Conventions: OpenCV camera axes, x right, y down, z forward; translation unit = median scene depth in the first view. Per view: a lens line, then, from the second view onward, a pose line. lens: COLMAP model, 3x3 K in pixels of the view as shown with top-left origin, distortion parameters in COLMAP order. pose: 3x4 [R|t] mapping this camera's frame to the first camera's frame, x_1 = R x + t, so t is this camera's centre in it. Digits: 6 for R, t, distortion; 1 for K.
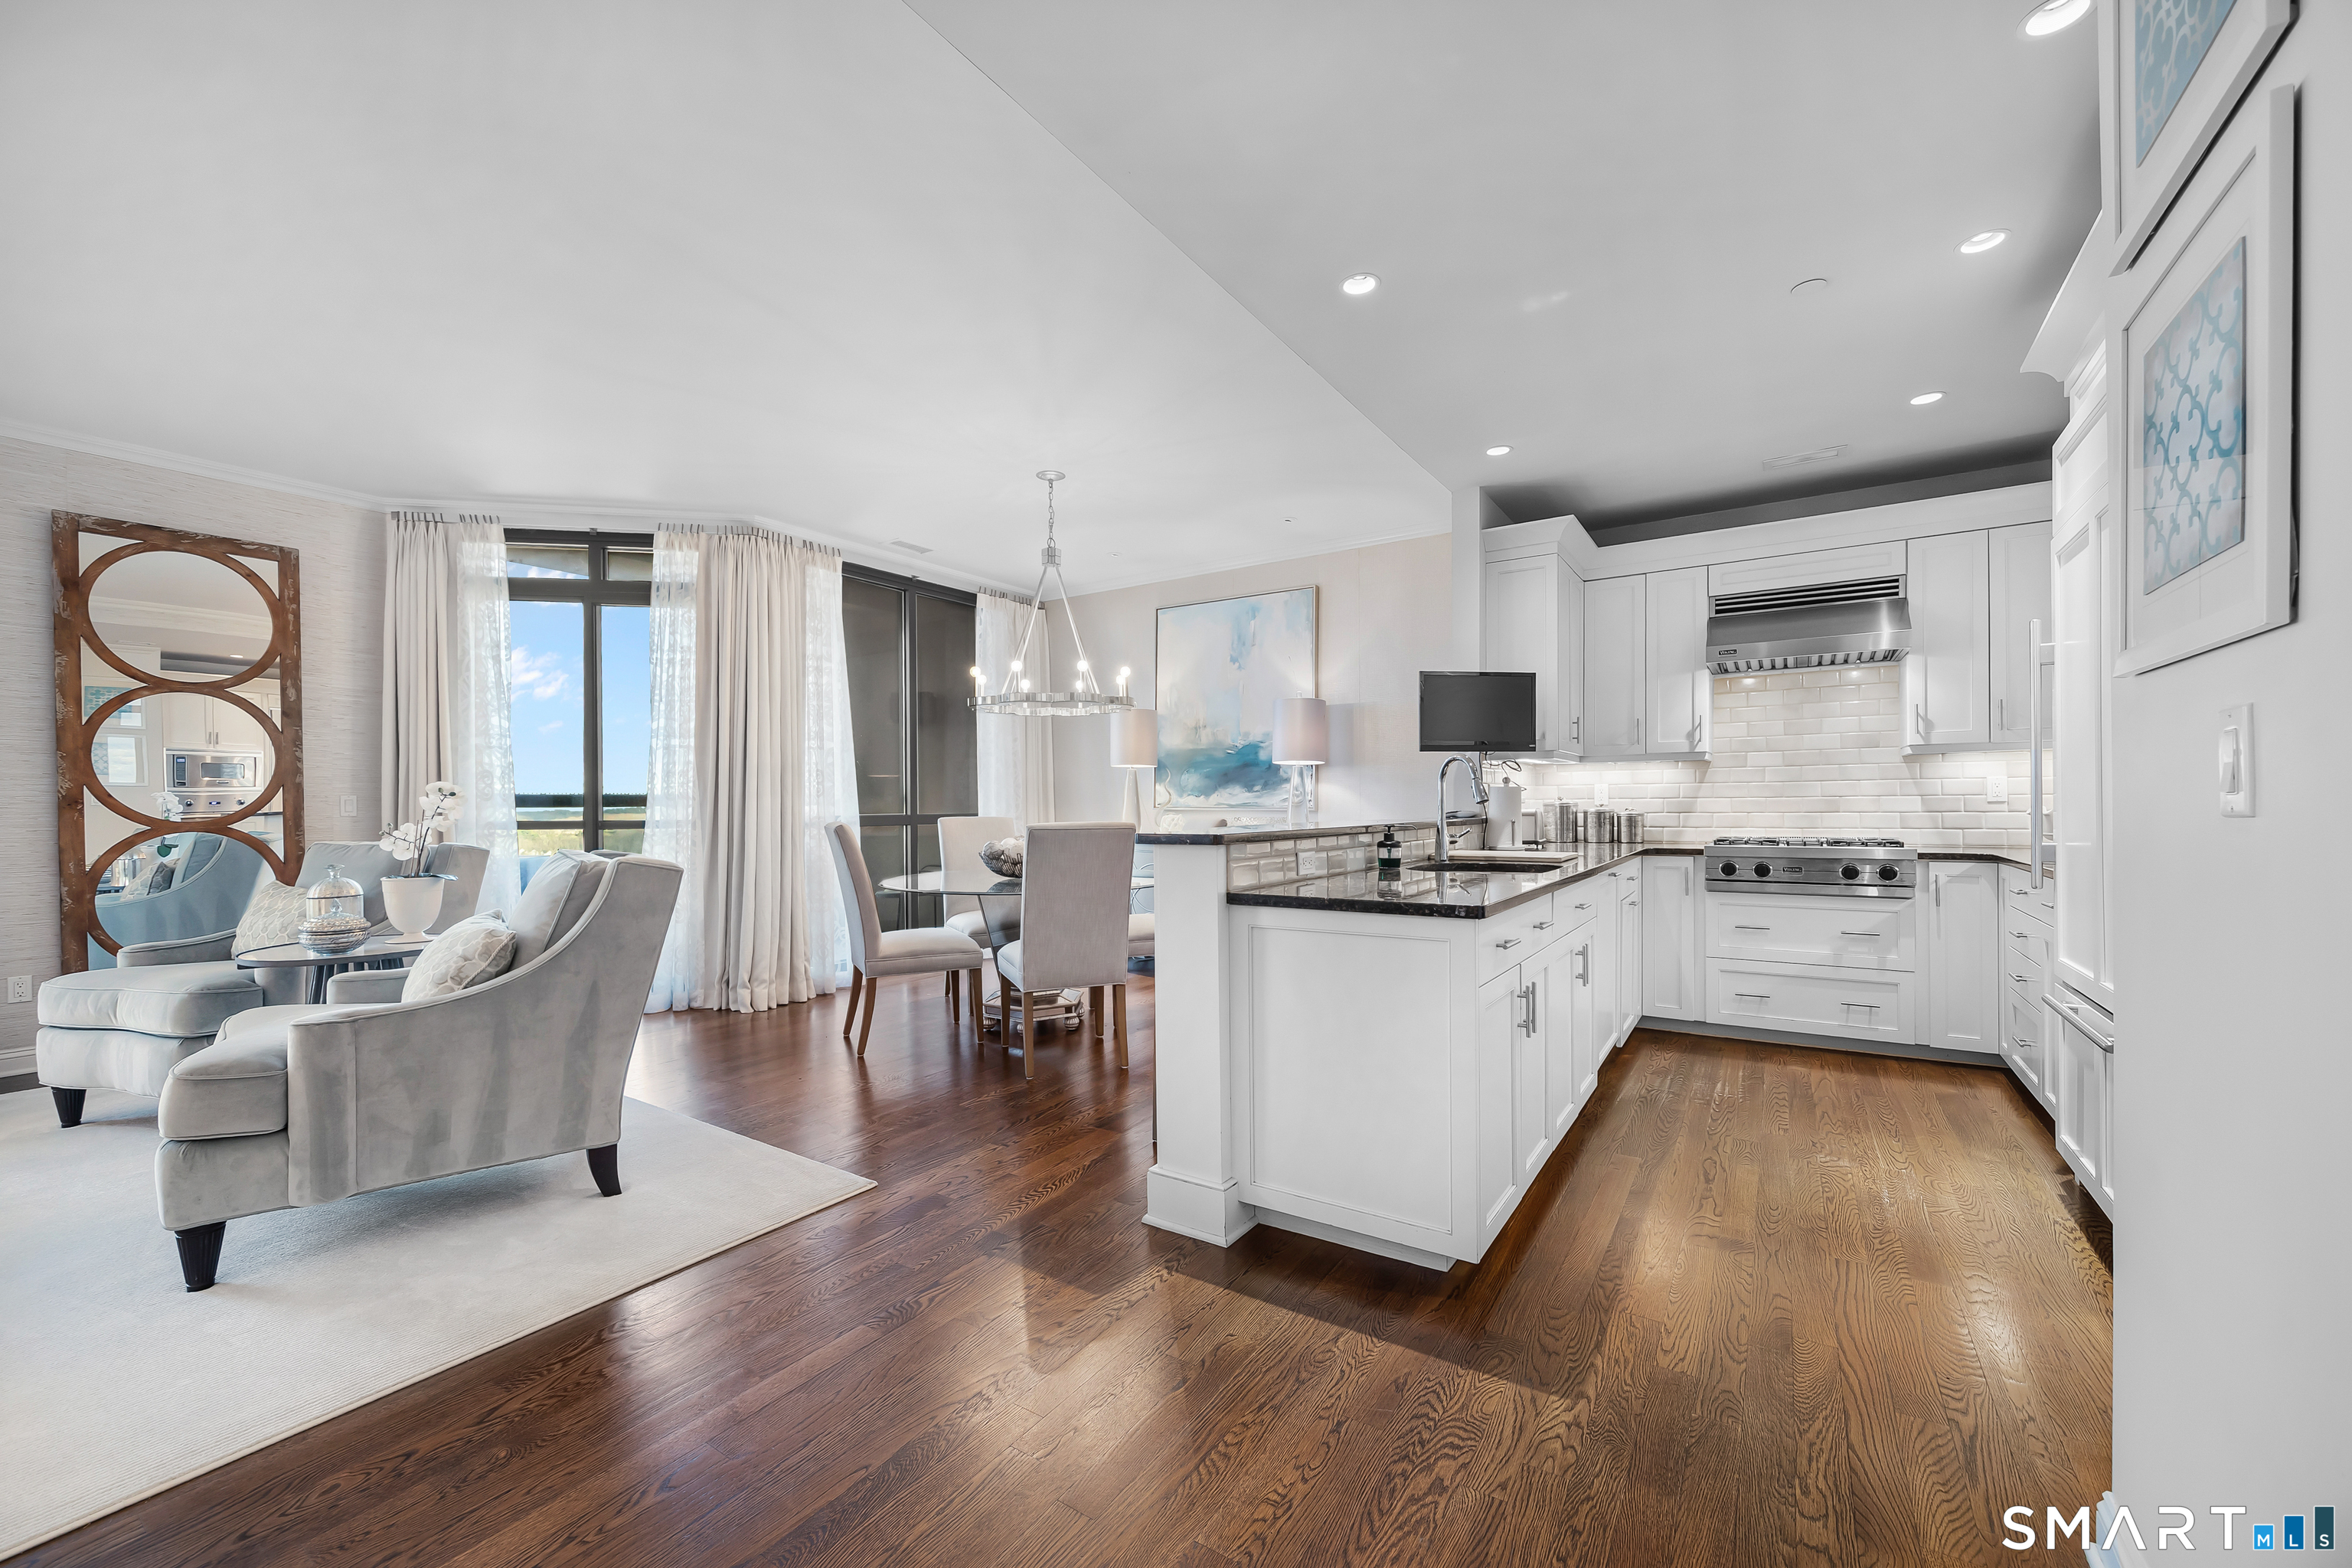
lens RADIAL K [[914.1, 0, 1165.0], [0, 914.1, 813.0], [0, 0, 1]] dist [-0.005855, -0.000077]
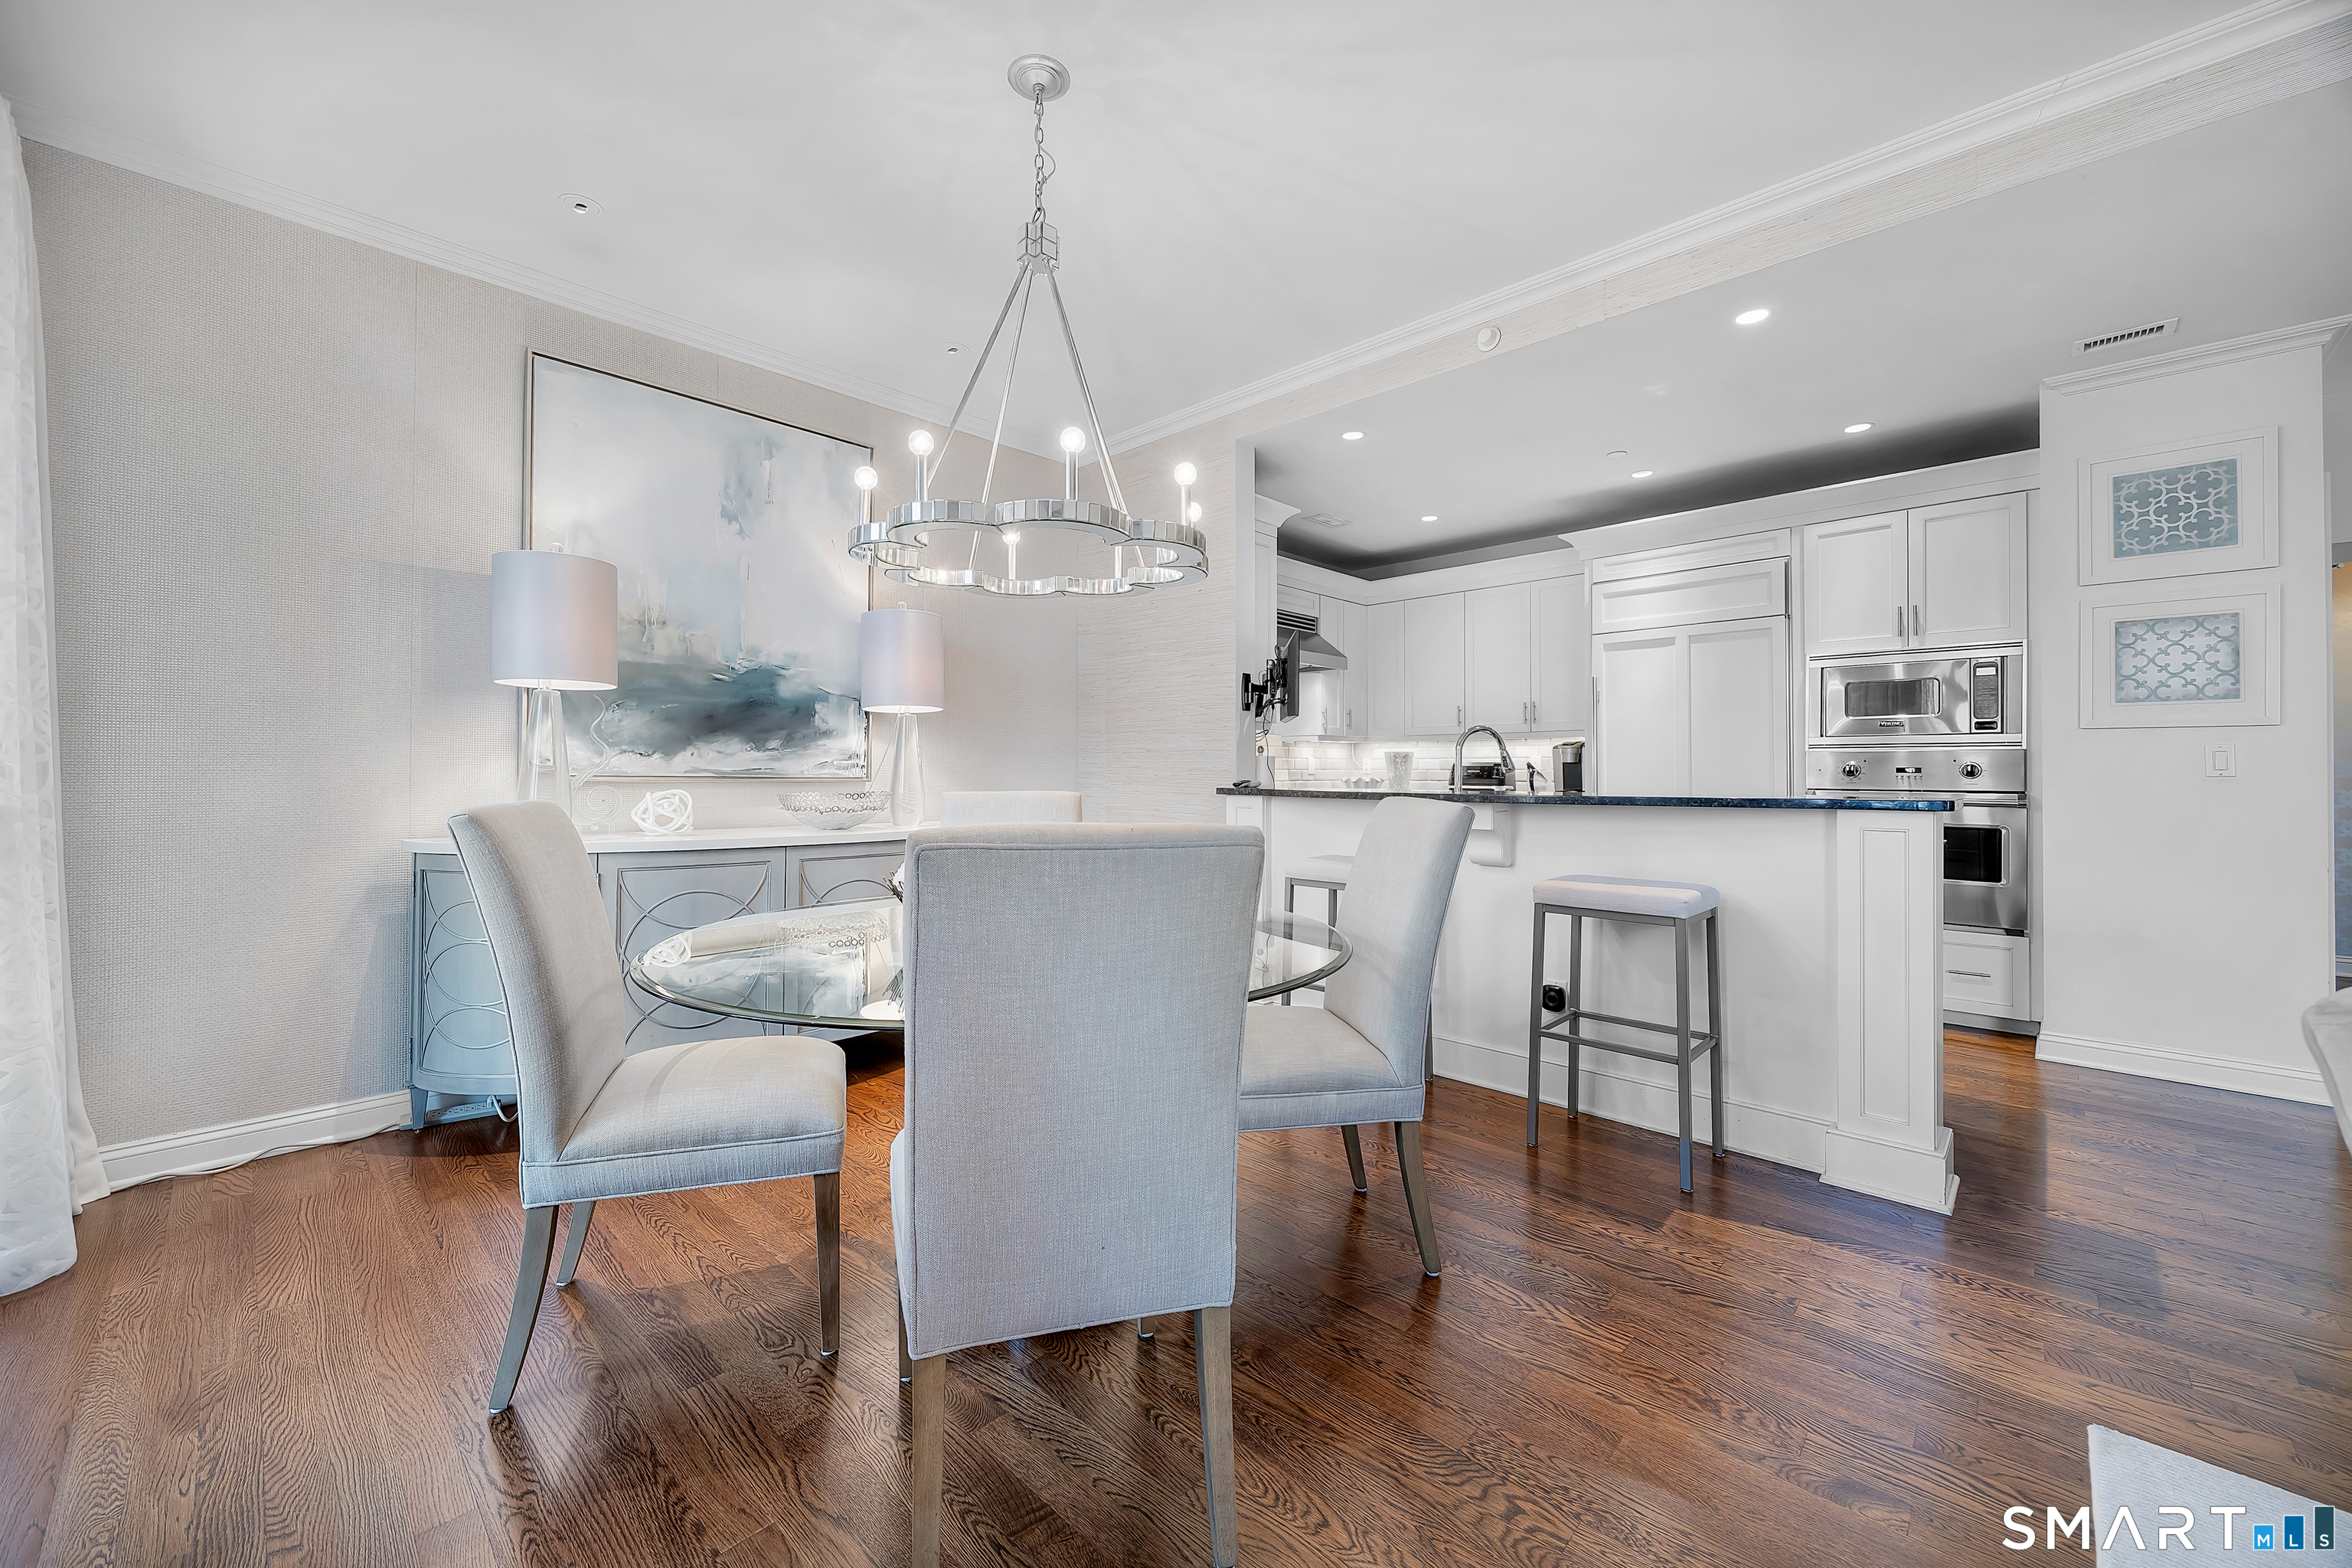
lens RADIAL K [[907.8, 0, 1170.3], [0, 907.8, 763.9], [0, 0, 1]] dist [-0.001525, 0.000224]
pose [[0.176838, 0.016880, 0.984095, -0.545886], [0.007430, 0.999802, -0.018484, -0.002001], [-0.984212, 0.010580, 0.176678, 0.811022]]
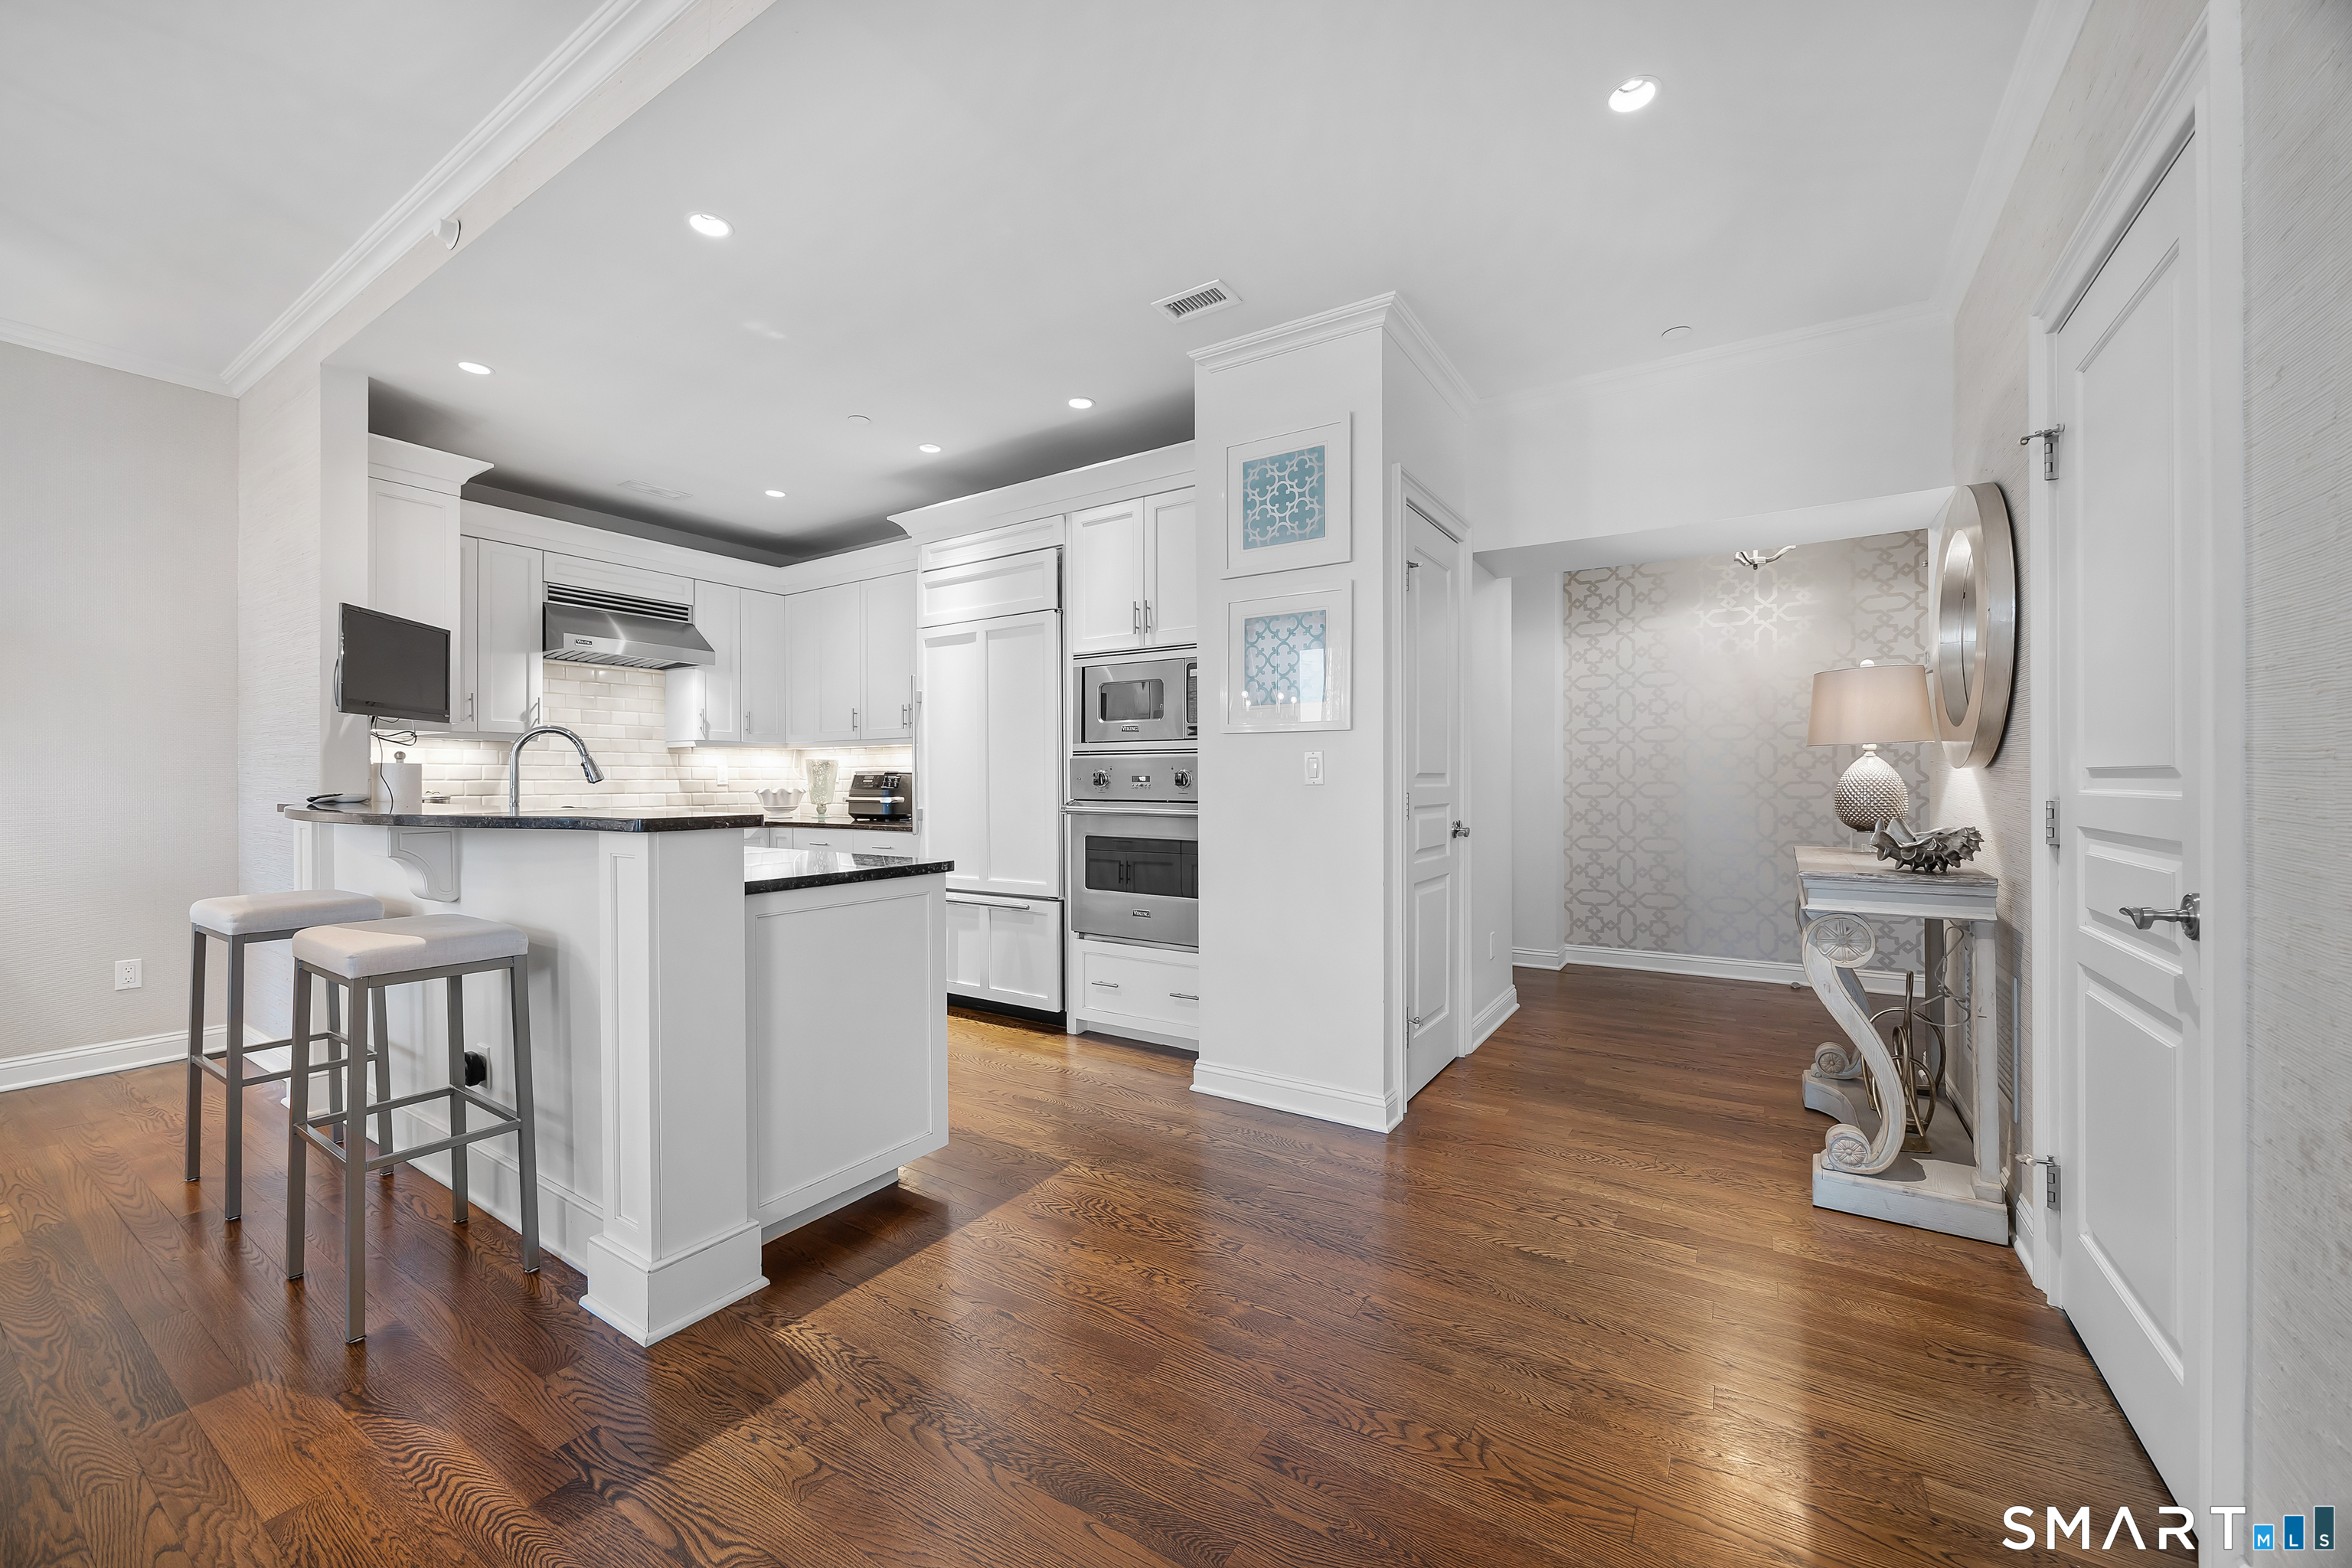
lens RADIAL K [[903.0, 0, 1176.0], [0, 903.0, 784.0], [0, 0, 1]] dist [-0.005669, -0.000063]
pose [[-0.019022, 0.005684, 0.999803, -0.379805], [0.013141, 0.999899, -0.005435, 0.002354], [-0.999733, 0.013035, -0.019095, 0.291018]]
